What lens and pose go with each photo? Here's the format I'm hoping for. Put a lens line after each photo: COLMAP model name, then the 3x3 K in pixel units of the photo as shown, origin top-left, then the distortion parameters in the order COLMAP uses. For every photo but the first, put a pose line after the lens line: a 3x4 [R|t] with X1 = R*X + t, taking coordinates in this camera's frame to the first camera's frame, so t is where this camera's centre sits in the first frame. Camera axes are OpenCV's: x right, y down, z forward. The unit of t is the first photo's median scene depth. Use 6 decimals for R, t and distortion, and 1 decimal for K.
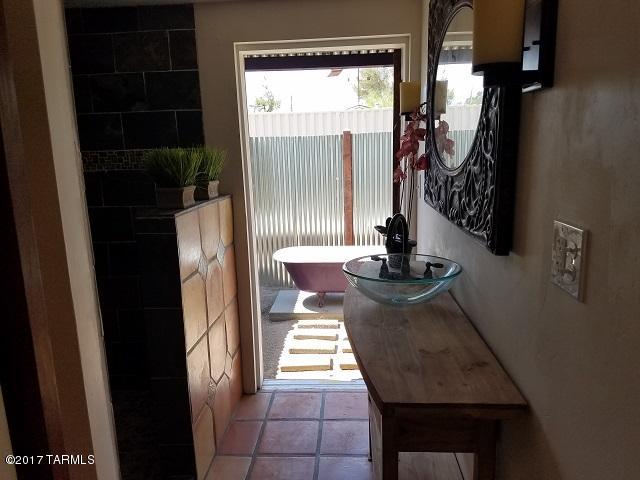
lens RADIAL K [[479.5, 0, 323.2], [0, 479.5, 252.3], [0, 0, 1]] dist [0.152327, -0.230151]
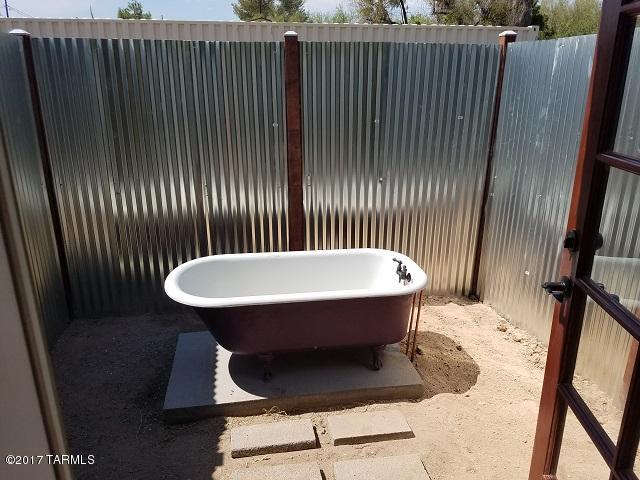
lens RADIAL K [[479.5, 0, 323.2], [0, 479.5, 252.3], [0, 0, 1]] dist [0.152327, -0.230151]
pose [[0.972481, -0.040359, 0.229458, -0.052635], [0.011924, 0.992213, 0.123984, -0.075434], [-0.232675, -0.117837, 0.965390, 0.424939]]
